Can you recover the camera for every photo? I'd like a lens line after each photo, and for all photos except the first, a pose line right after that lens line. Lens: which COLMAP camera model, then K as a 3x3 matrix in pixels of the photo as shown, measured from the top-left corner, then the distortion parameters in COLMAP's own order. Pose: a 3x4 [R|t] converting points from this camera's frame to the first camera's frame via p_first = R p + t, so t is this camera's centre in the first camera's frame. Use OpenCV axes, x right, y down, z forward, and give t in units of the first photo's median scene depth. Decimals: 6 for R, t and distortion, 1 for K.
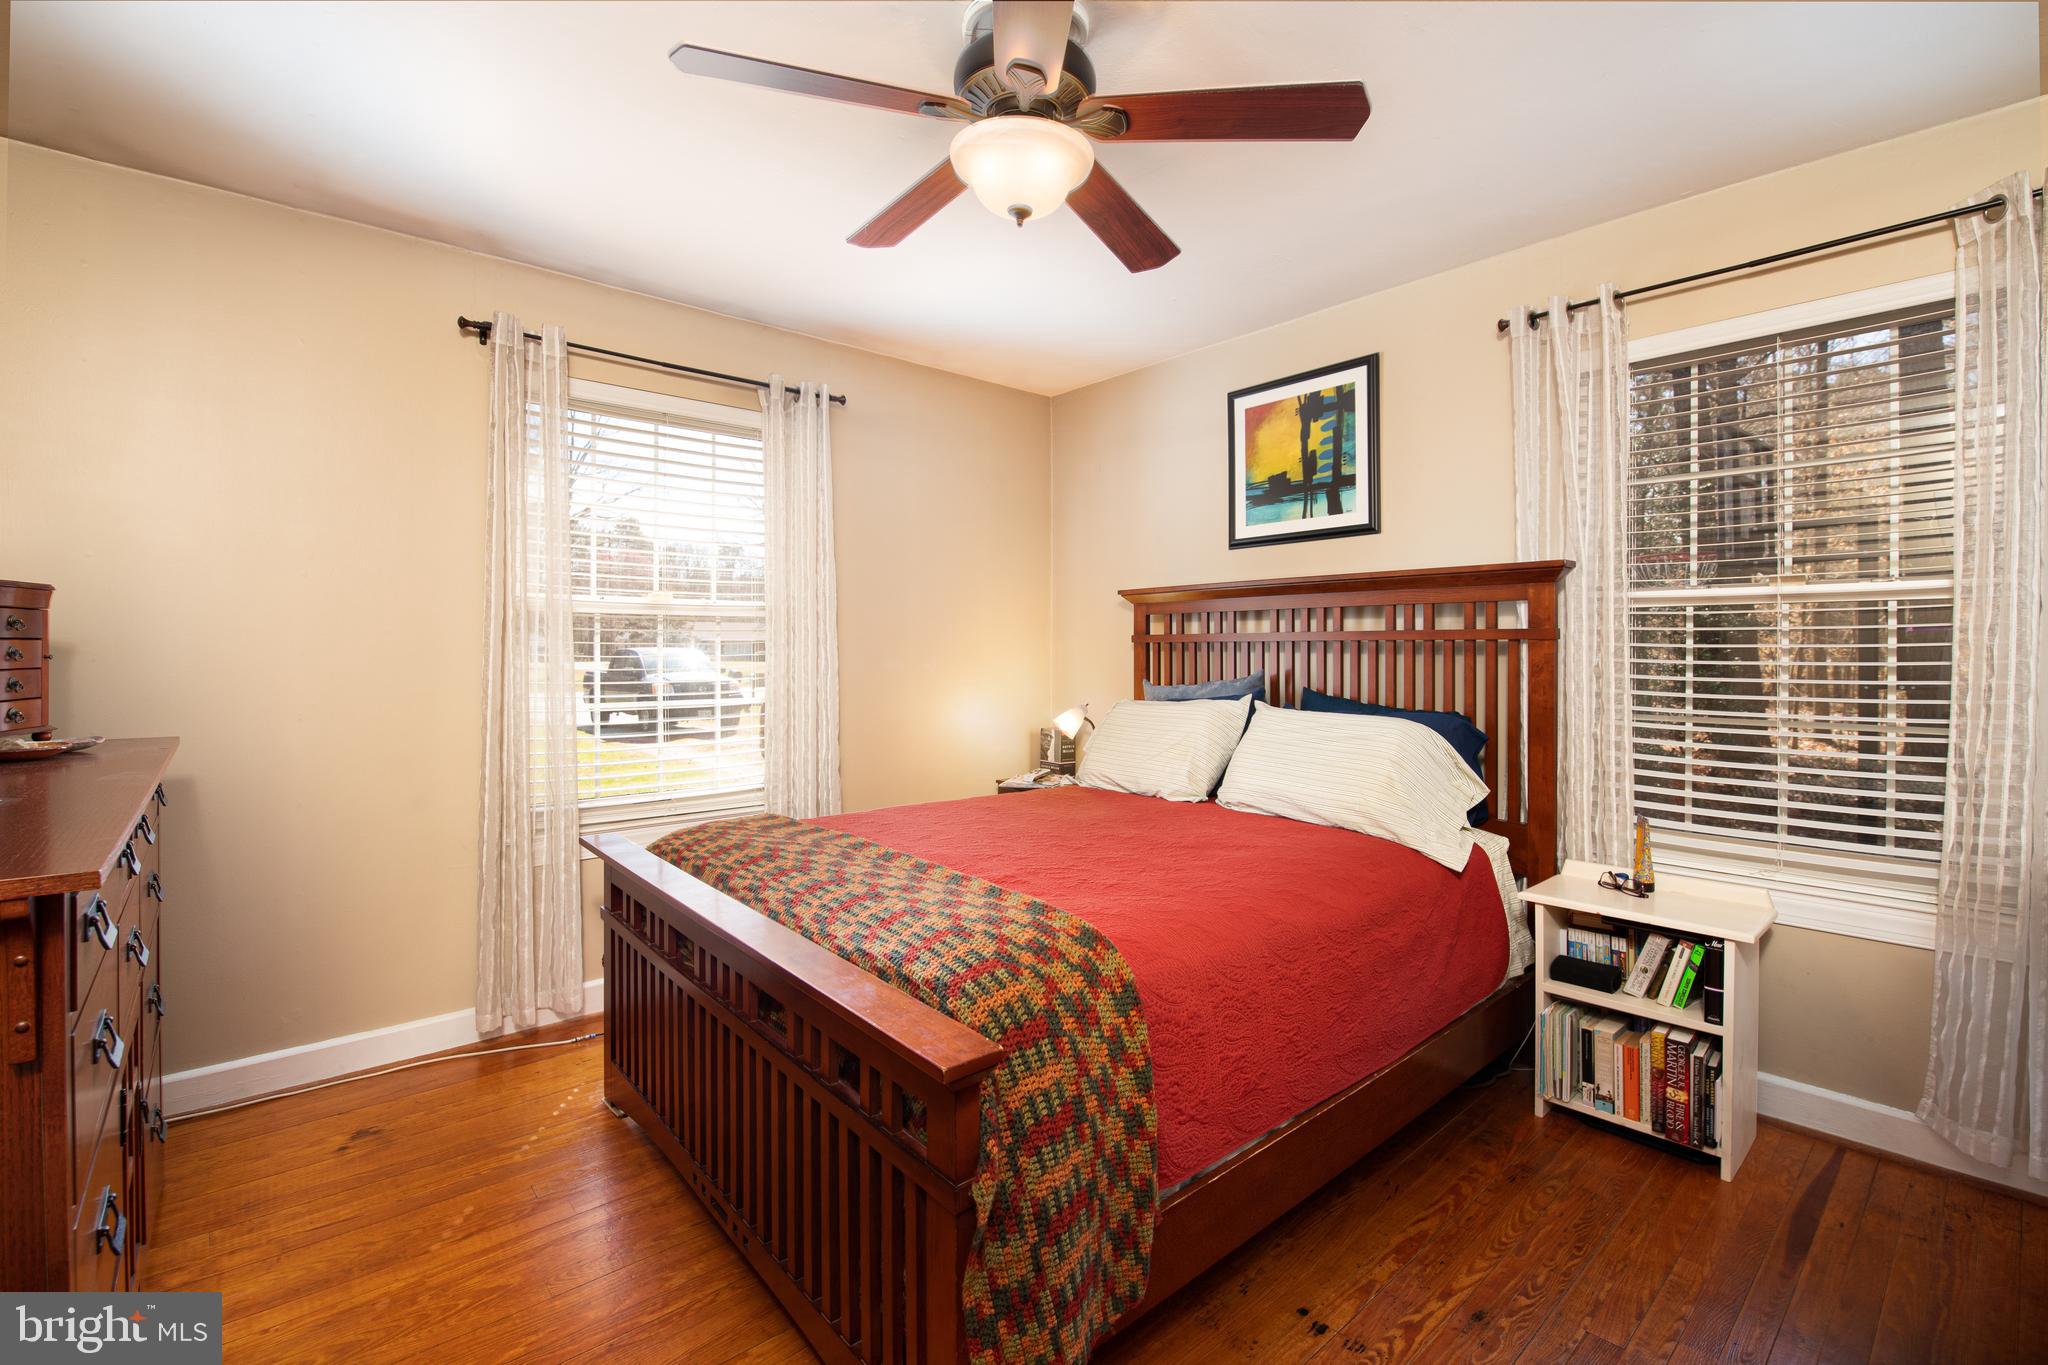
lens RADIAL K [[904.9, 0, 1038.5], [0, 904.9, 656.0], [0, 0, 1]] dist [-0.008692, -0.005479]
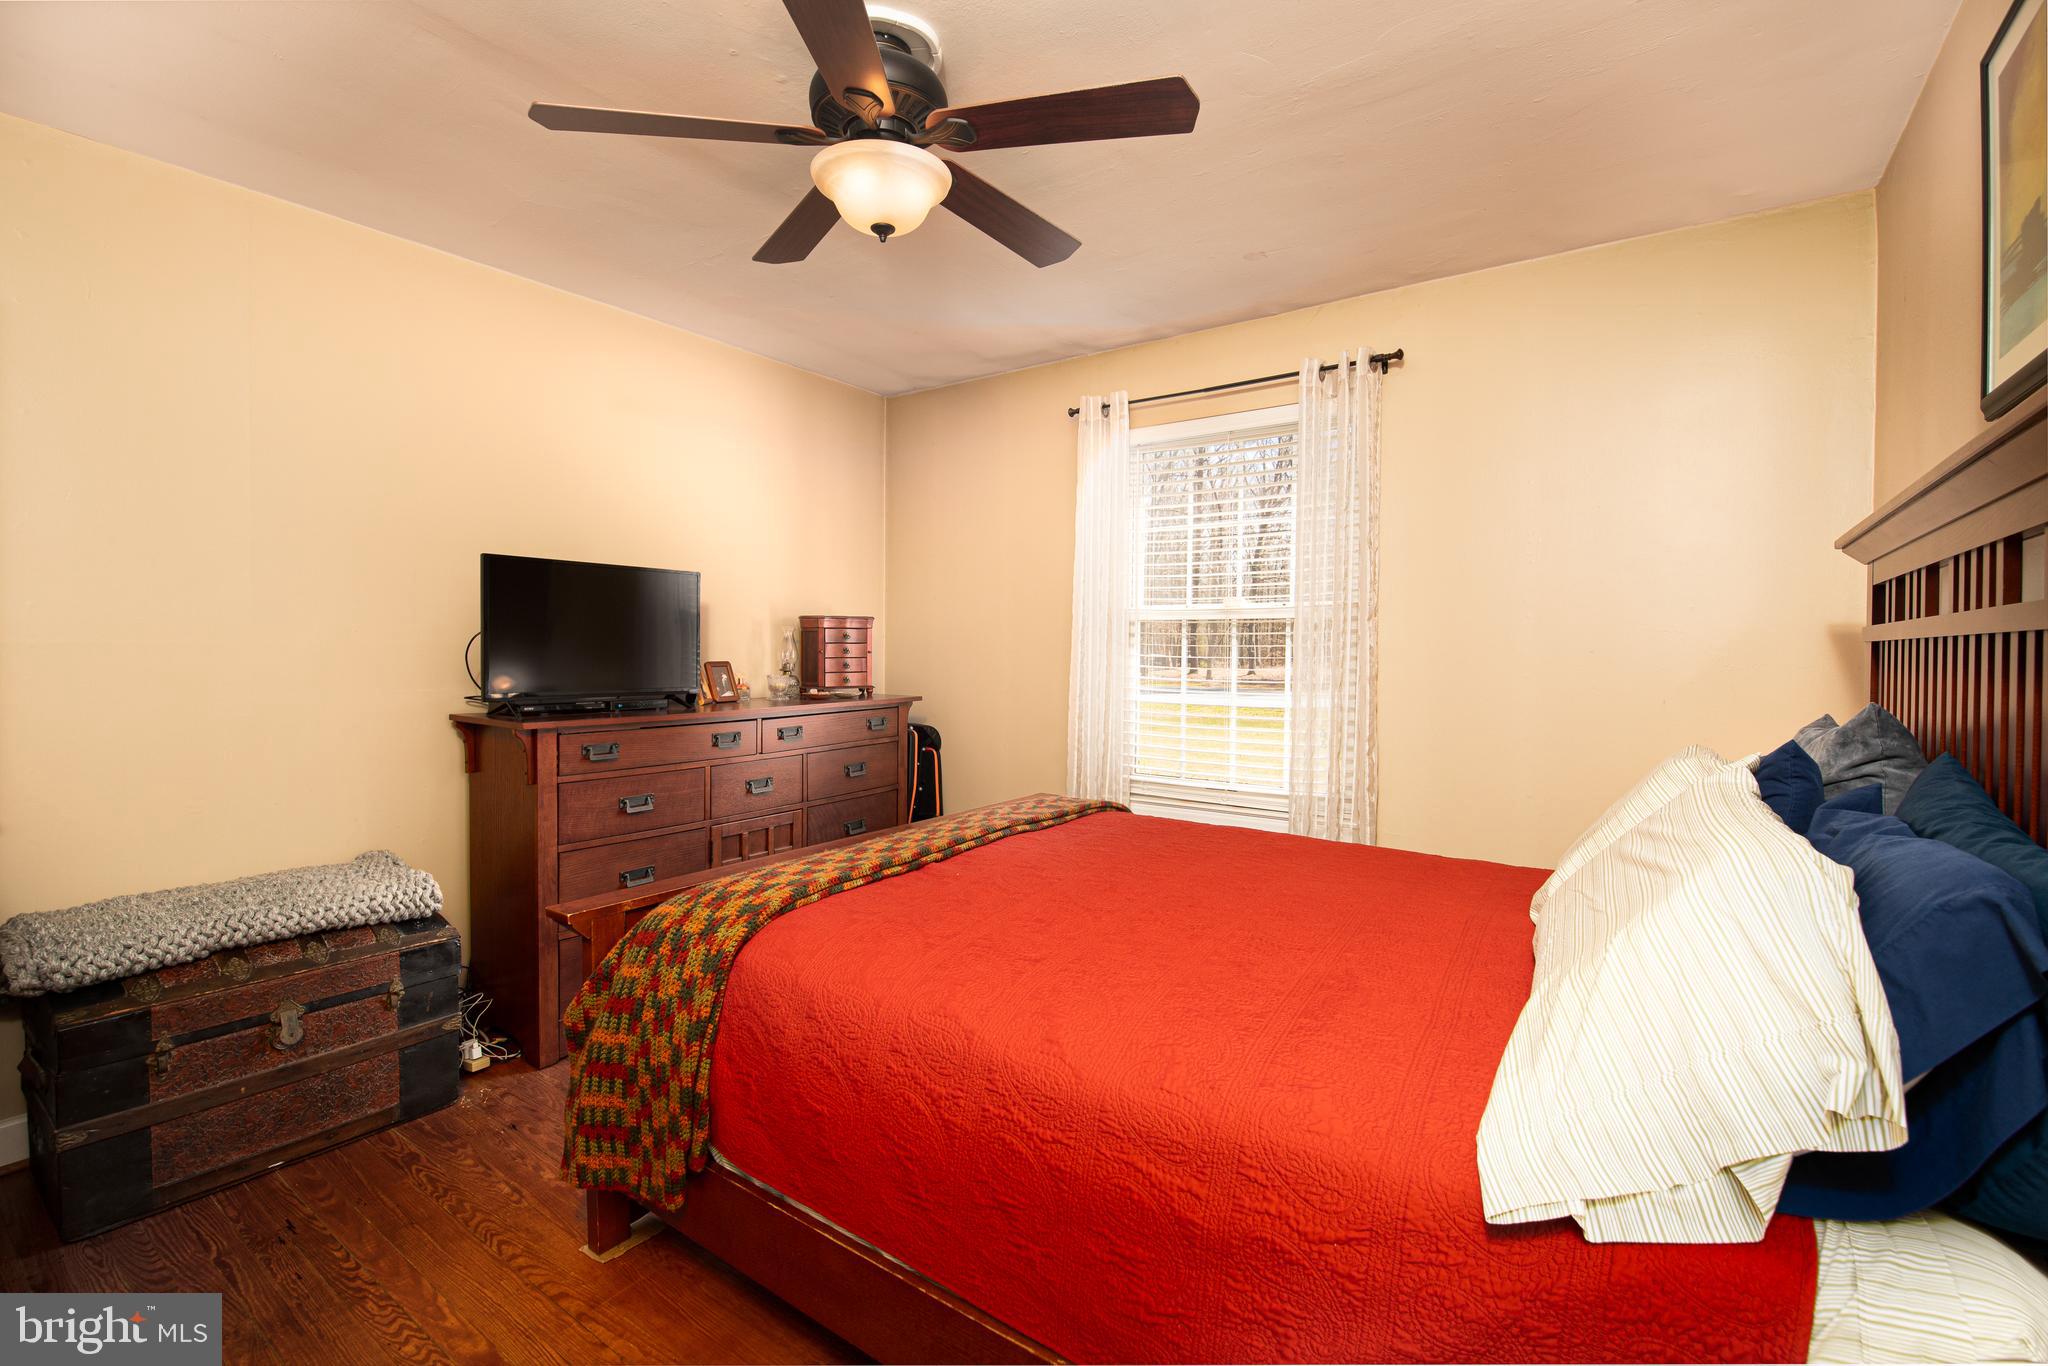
lens RADIAL K [[904.9, 0, 1021.8], [0, 904.9, 672.4], [0, 0, 1]] dist [-0.008692, -0.005479]
pose [[0.222880, 0.026751, -0.974479, 0.570988], [-0.012997, 0.999616, 0.024468, -0.004449], [0.974759, 0.007212, 0.223143, 0.509577]]
